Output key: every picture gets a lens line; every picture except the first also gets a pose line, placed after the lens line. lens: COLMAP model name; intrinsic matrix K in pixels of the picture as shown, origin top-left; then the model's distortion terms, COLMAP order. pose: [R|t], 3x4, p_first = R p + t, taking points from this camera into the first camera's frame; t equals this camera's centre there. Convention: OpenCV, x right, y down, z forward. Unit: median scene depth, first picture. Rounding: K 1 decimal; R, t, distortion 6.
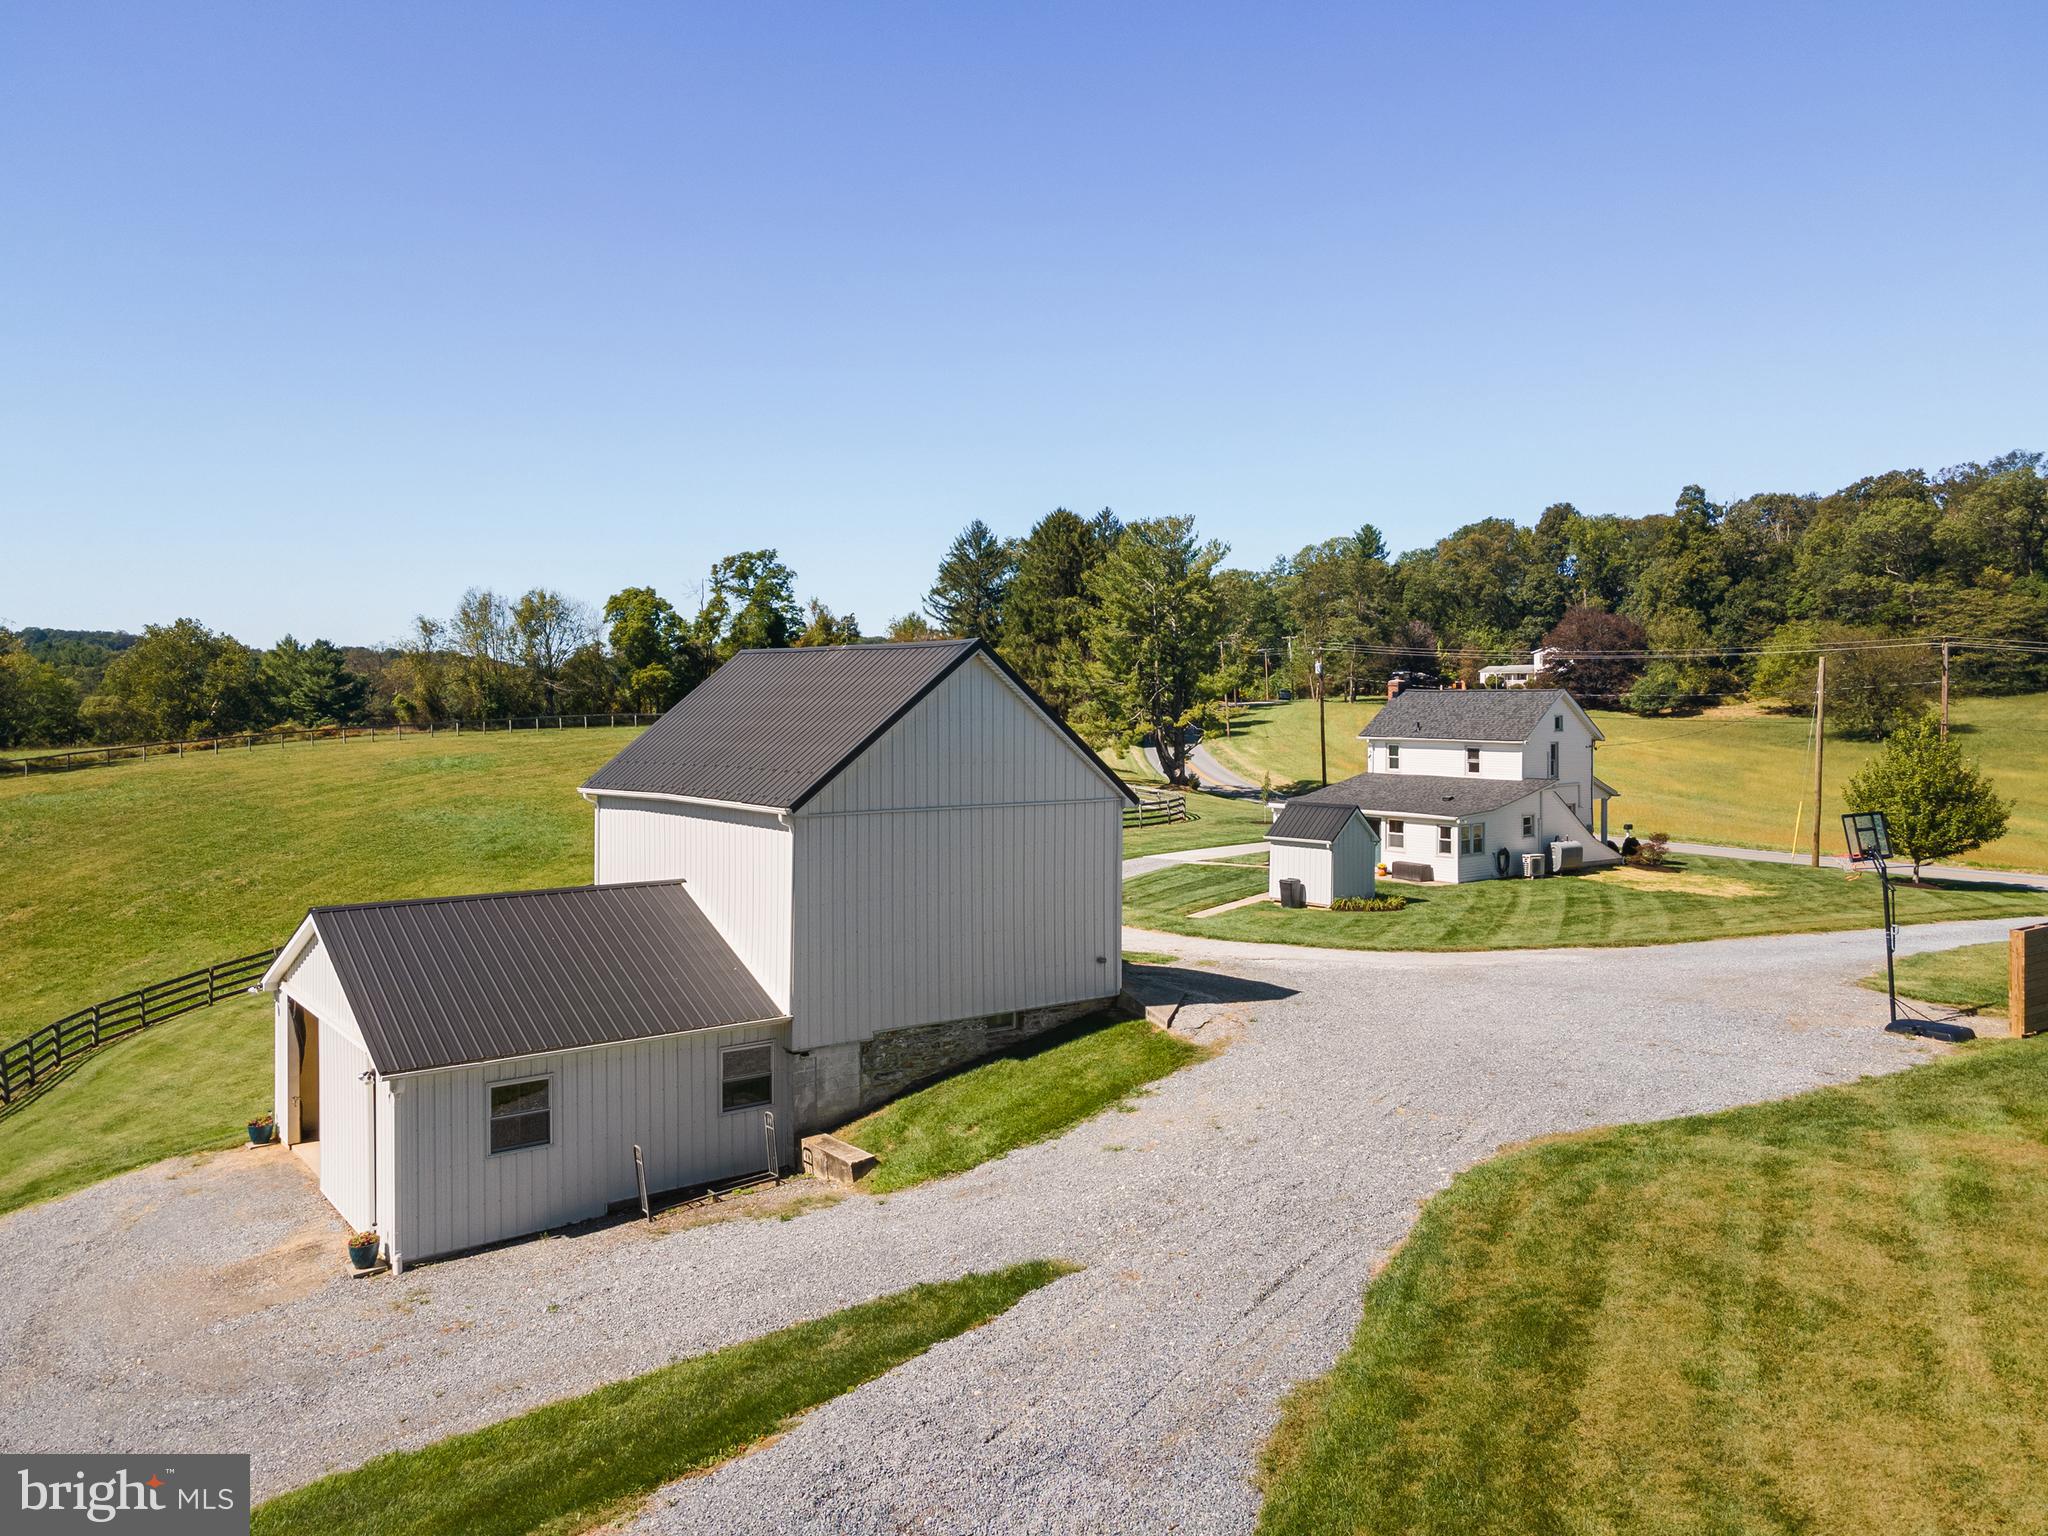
lens RADIAL K [[1516.1, 0, 1006.3], [0, 1516.1, 720.5], [0, 0, 1]] dist [0.034158, 0.032232]
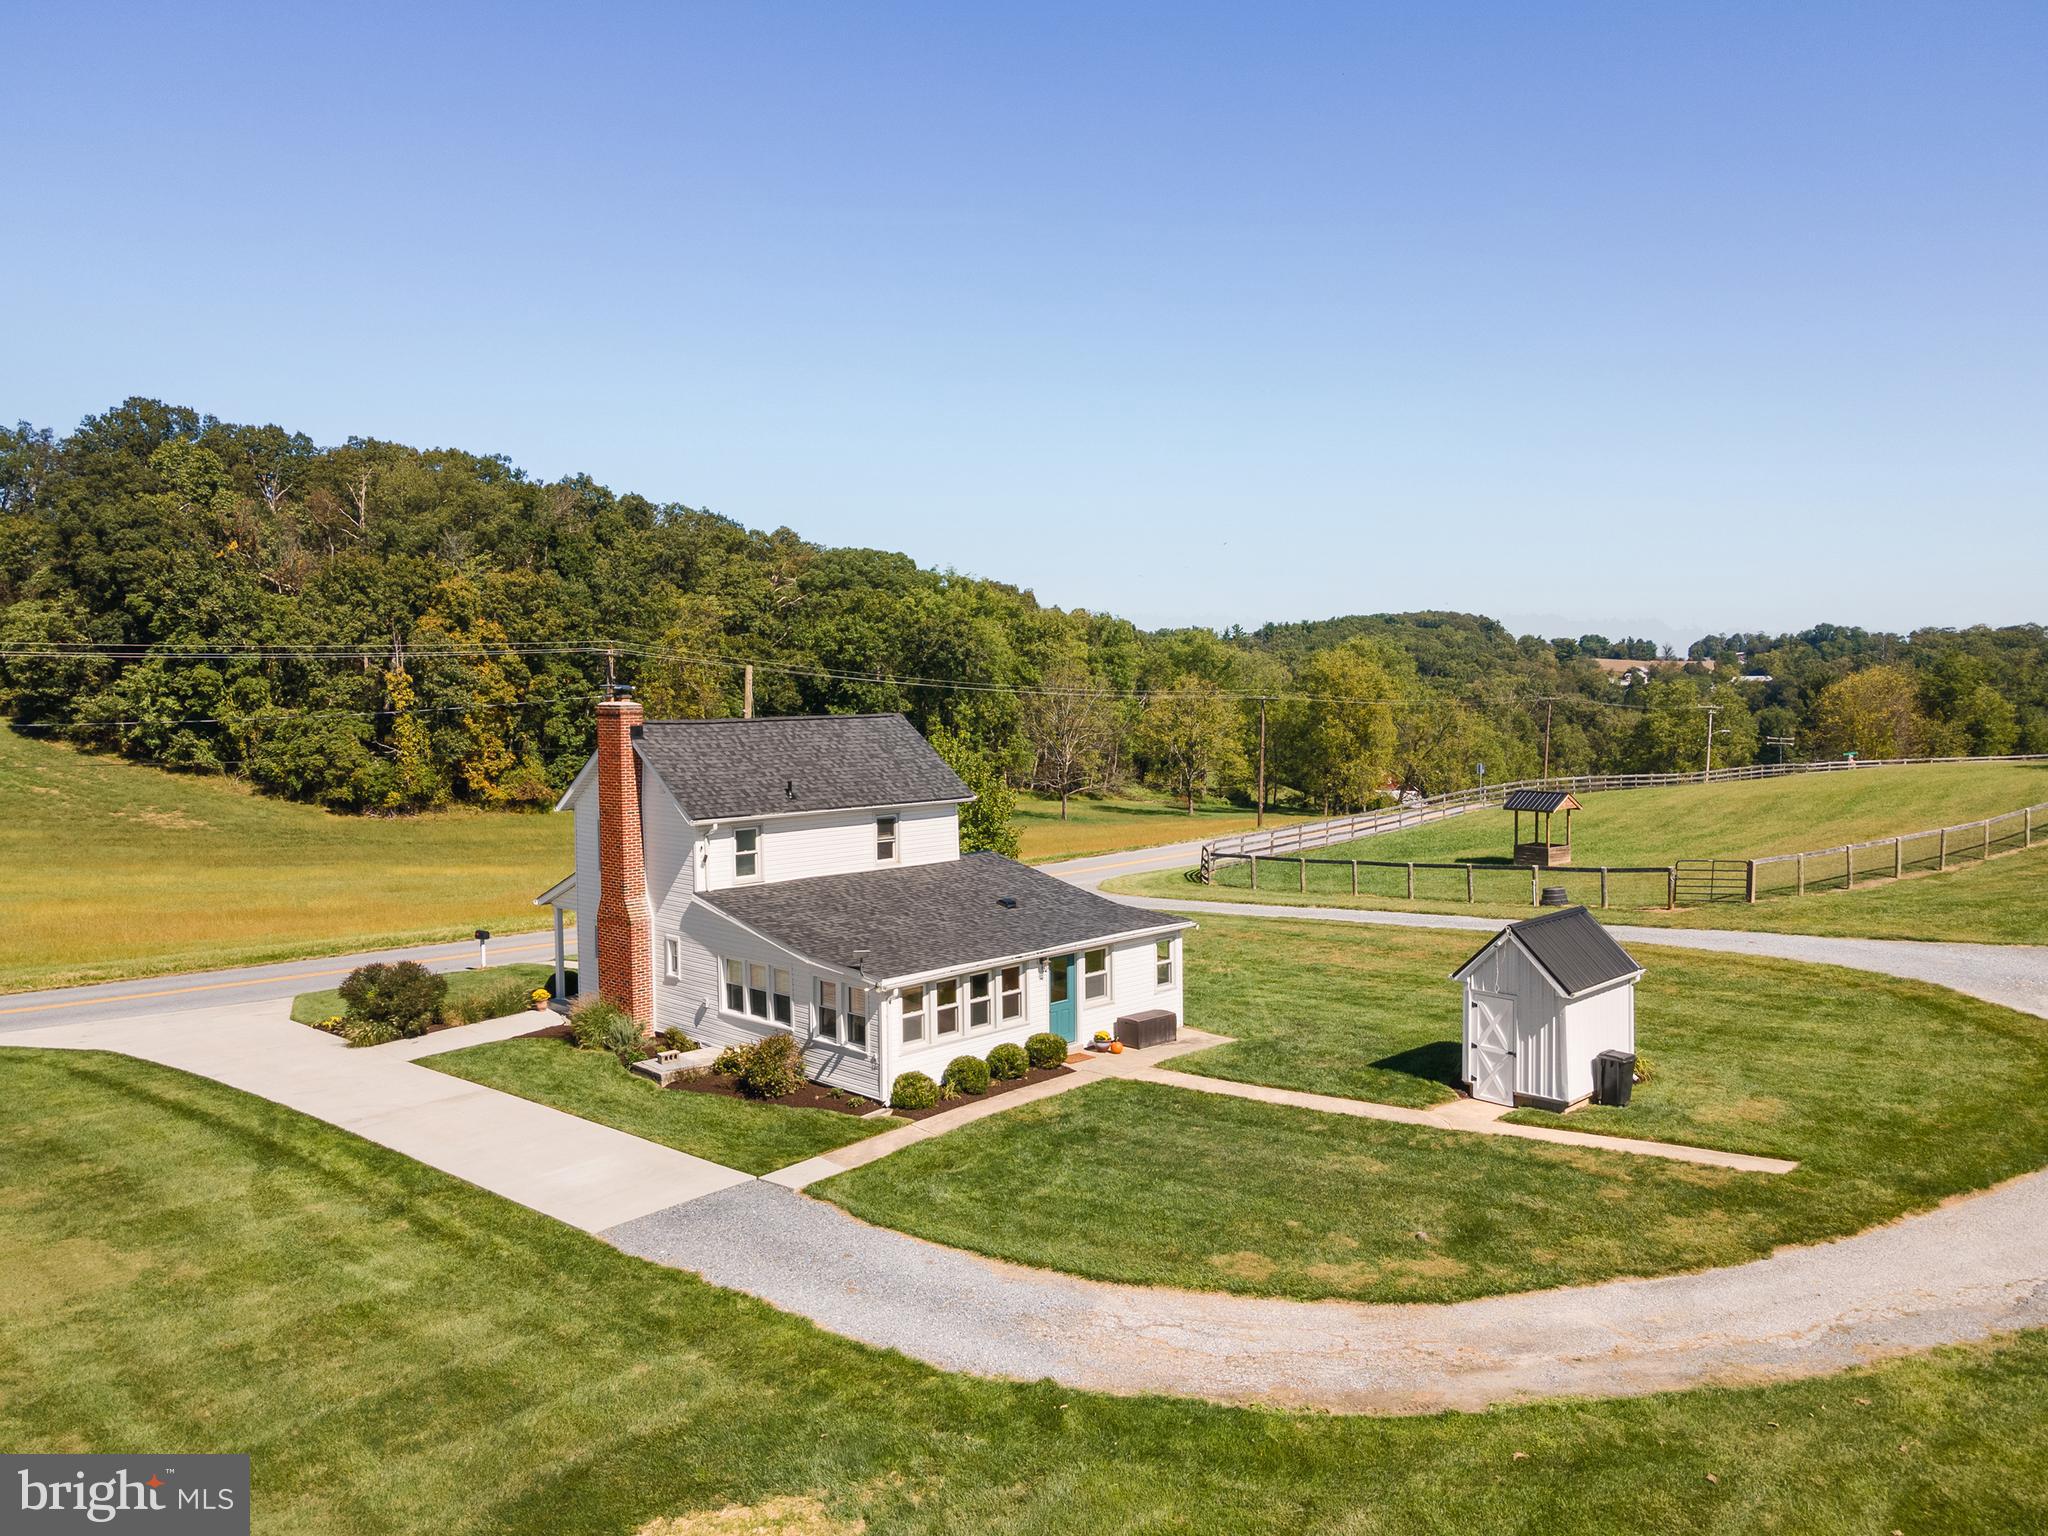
lens RADIAL K [[1516.1, 0, 1023.3], [0, 1516.1, 805.9], [0, 0, 1]] dist [0.034158, 0.032232]
pose [[-0.109878, -0.081637, 0.990587, -0.101157], [0.031091, 0.995851, 0.085519, -0.012666], [-0.993459, 0.040195, -0.106884, 0.372404]]
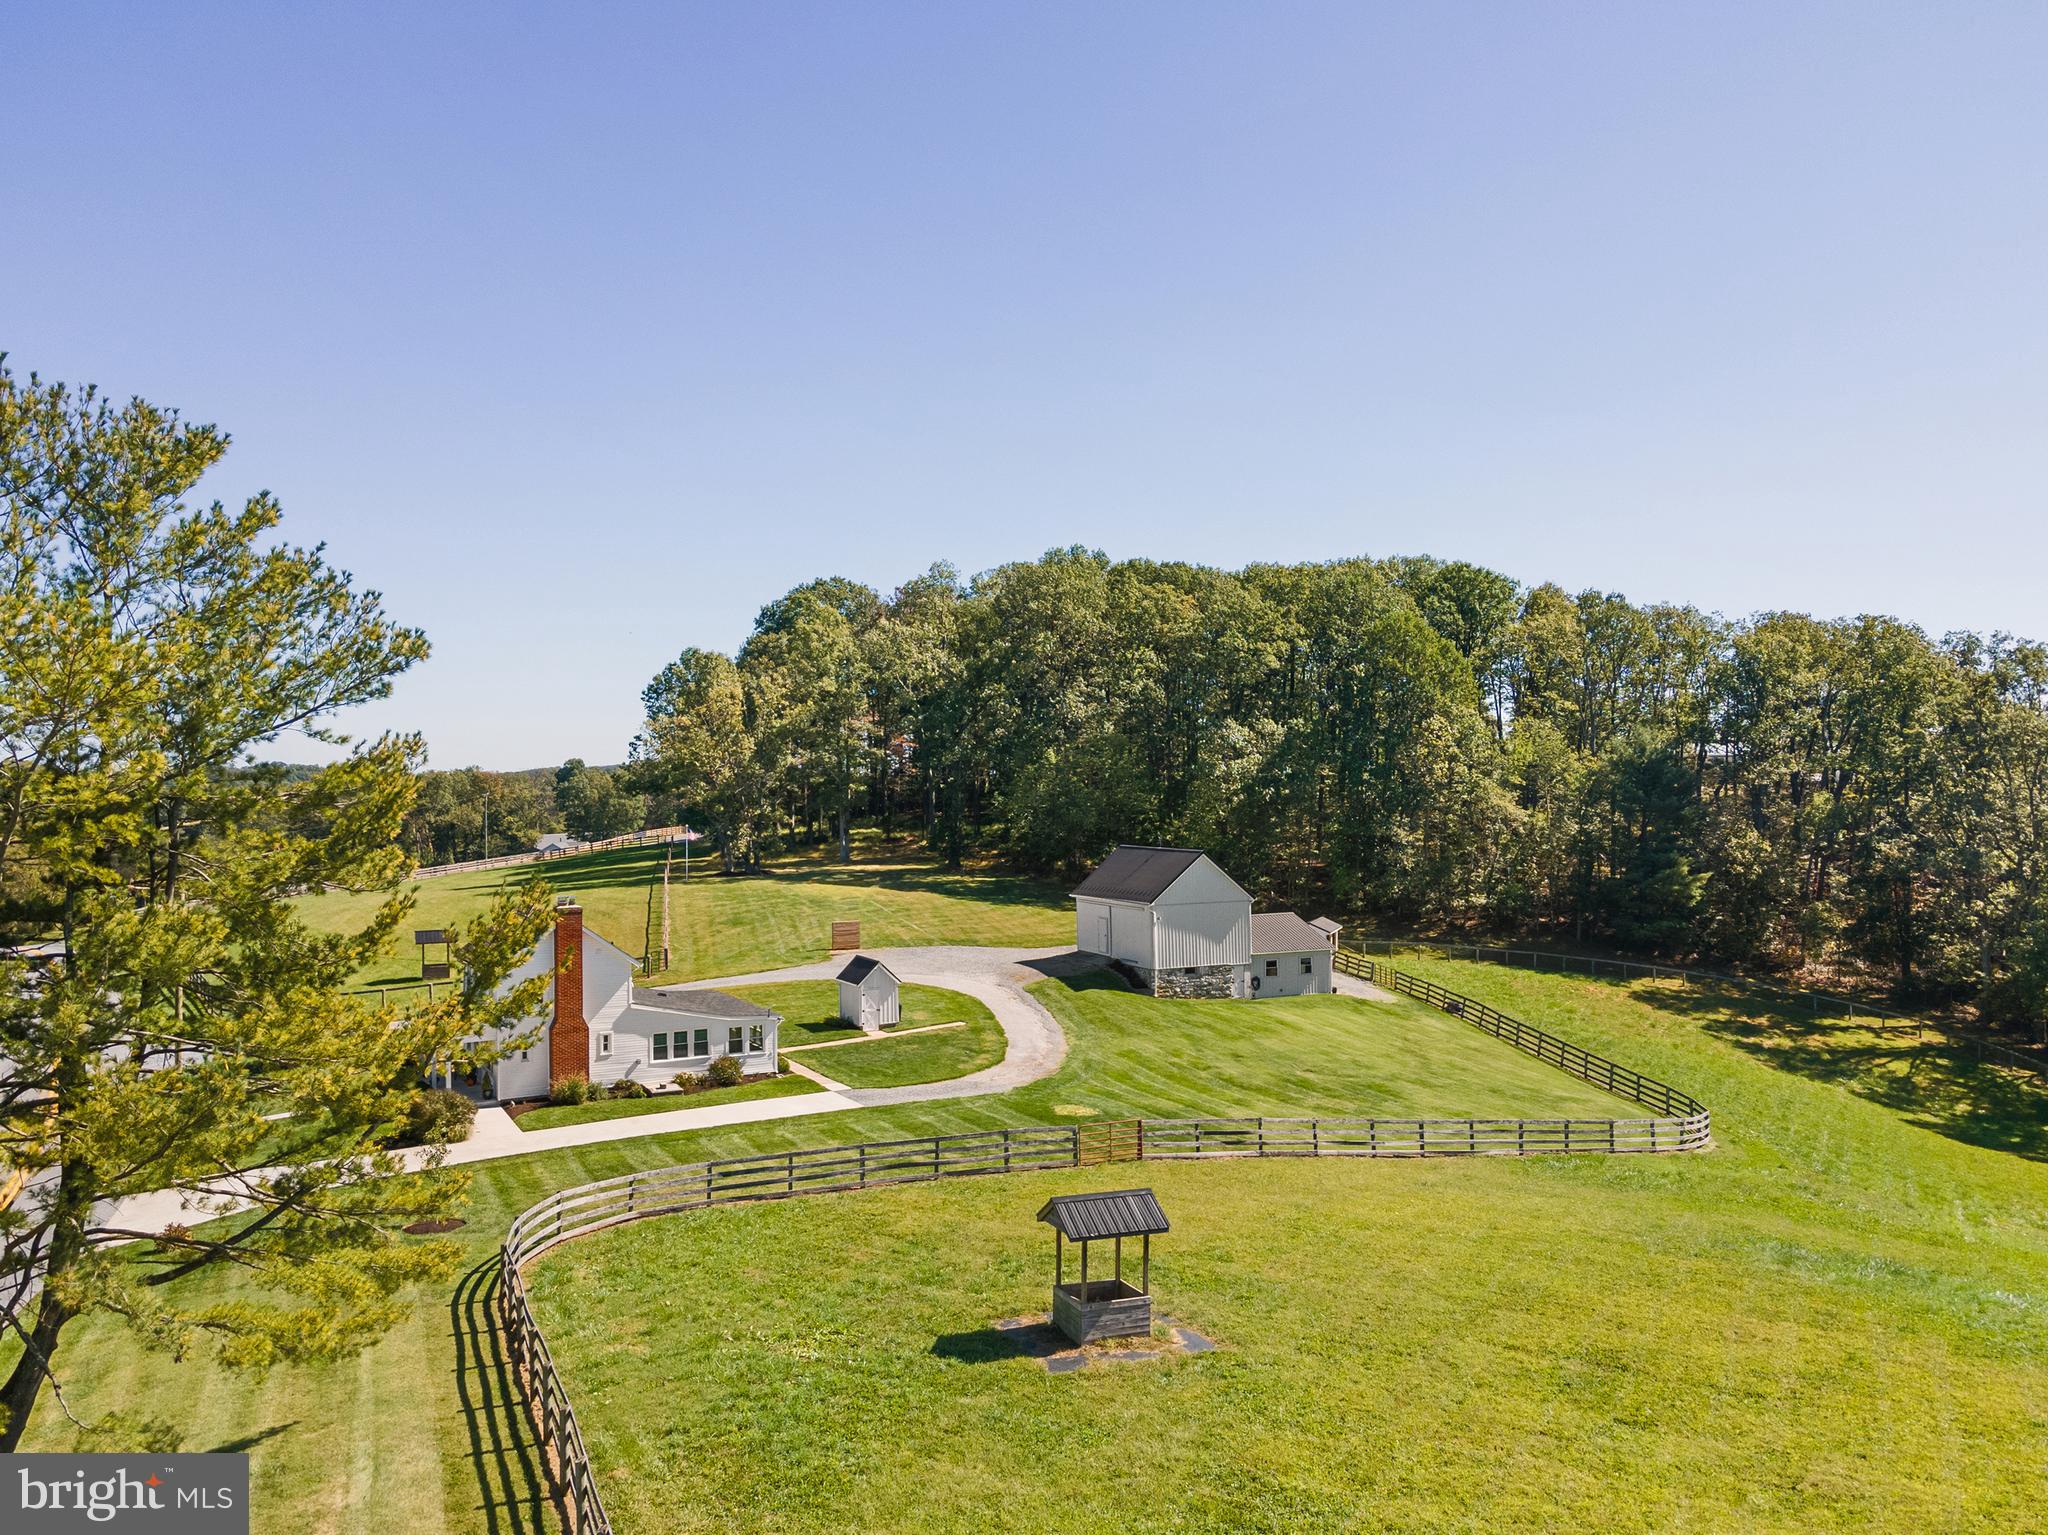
lens RADIAL K [[1516.1, 0, 1020.8], [0, 1516.1, 772.0], [0, 0, 1]] dist [0.034158, 0.032232]
pose [[-0.986135, 0.008611, 0.165721, -0.058157], [0.011935, 0.999747, 0.019072, -0.047343], [-0.165515, 0.020786, -0.985988, 0.734467]]
